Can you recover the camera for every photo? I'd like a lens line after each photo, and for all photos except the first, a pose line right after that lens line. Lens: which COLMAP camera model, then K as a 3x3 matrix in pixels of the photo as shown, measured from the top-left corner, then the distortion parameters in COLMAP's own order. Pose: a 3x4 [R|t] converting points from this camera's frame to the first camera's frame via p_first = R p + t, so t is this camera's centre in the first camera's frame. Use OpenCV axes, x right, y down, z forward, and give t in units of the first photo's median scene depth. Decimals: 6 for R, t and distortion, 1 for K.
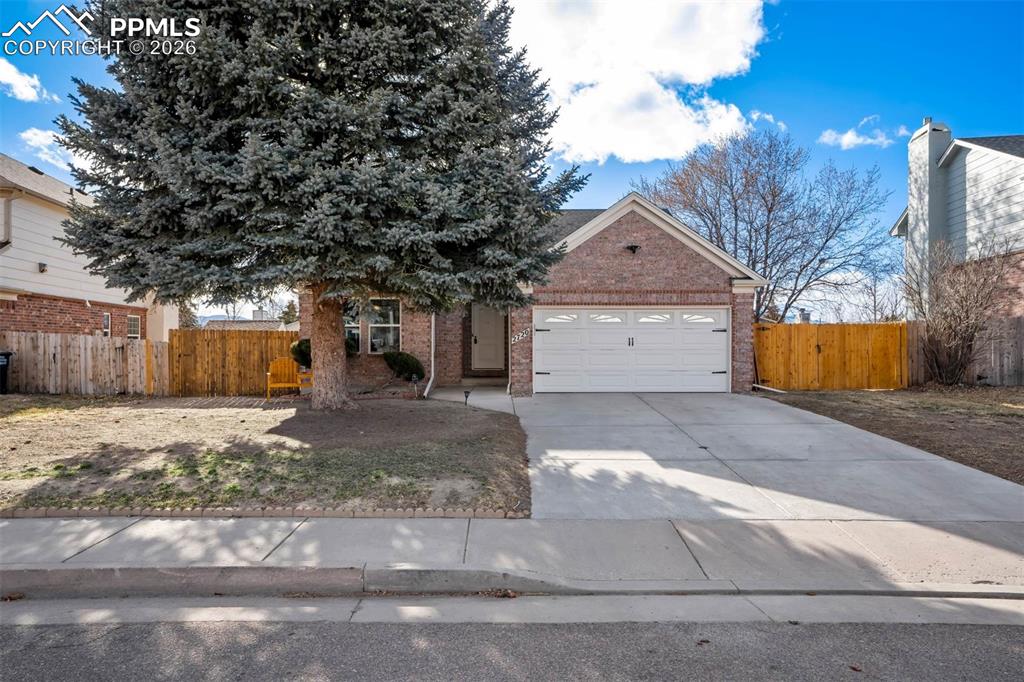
lens RADIAL K [[610.1, 0, 512.0], [0, 610.1, 341.0], [0, 0, 1]] dist [-0.003608, -0.000342]
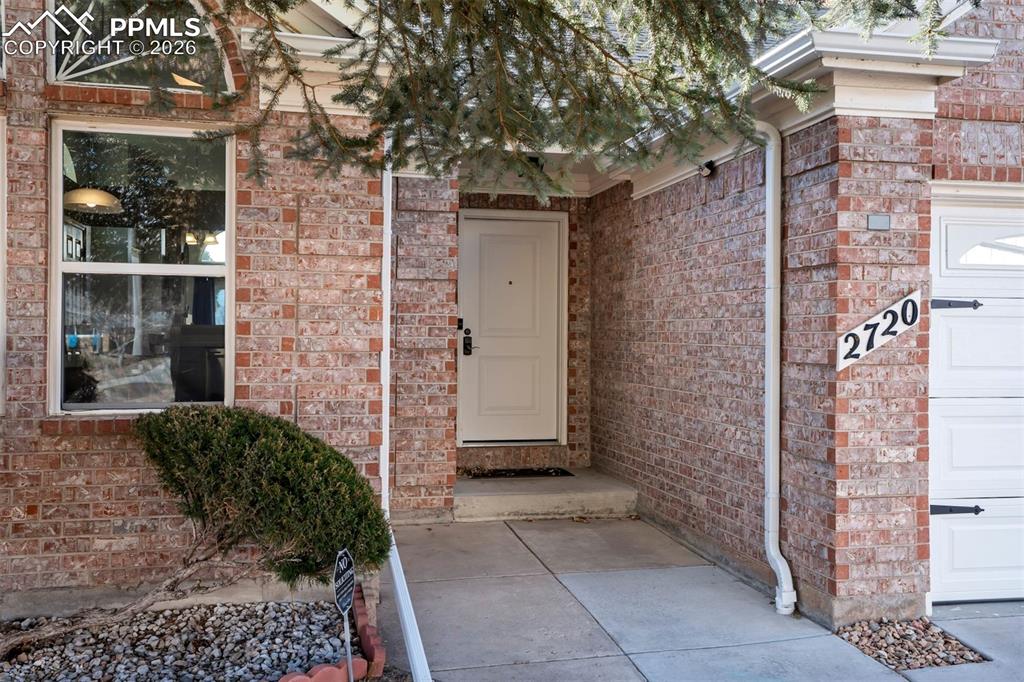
lens RADIAL K [[925.8, 0, 512.0], [0, 925.8, 341.0], [0, 0, 1]] dist [0.074048, 0.016704]
pose [[0.975215, 0.006145, 0.221175, -0.166258], [-0.007280, 0.999964, 0.004318, -0.005001], [-0.221140, -0.005821, 0.975225, 0.709018]]
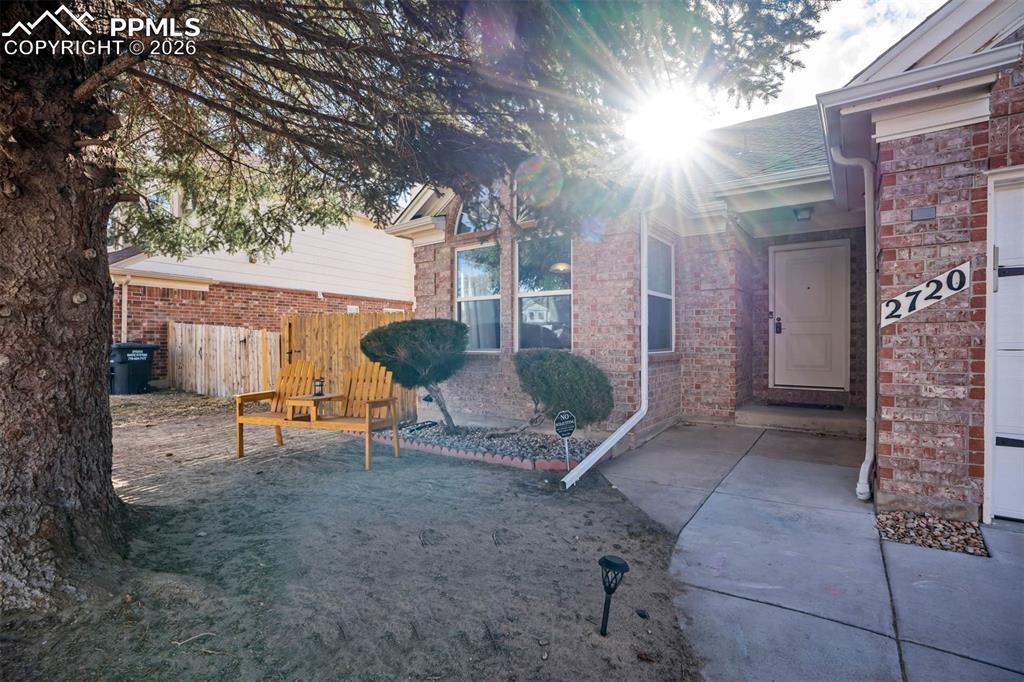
lens RADIAL K [[485.1, 0, 503.4], [0, 485.1, 348.5], [0, 0, 1]] dist [-0.064224, 0.031297]
pose [[0.795965, 0.009234, -0.605272, -0.006864], [0.004896, 0.999753, 0.021691, 0.008862], [0.605323, -0.020228, 0.795723, 0.710761]]
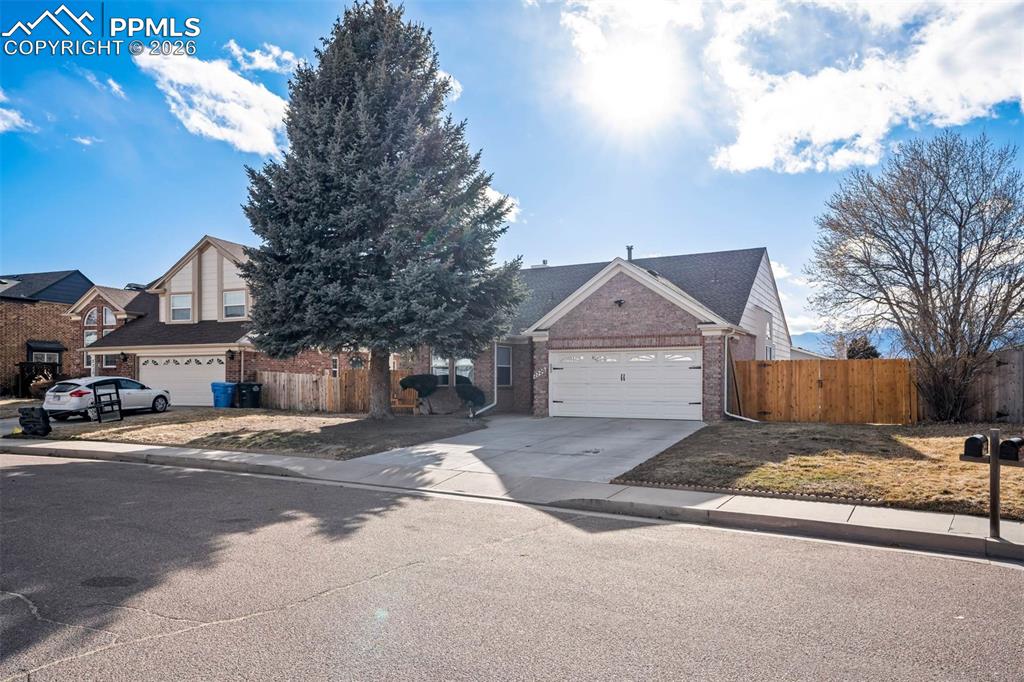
lens RADIAL K [[667.9, 0, 510.6], [0, 667.9, 374.6], [0, 0, 1]] dist [0.002388, 0.000406]
pose [[0.884065, -0.002783, -0.467355, 0.618671], [0.002386, 0.999996, -0.001442, -0.002750], [0.467357, 0.000160, 0.884069, -0.301332]]
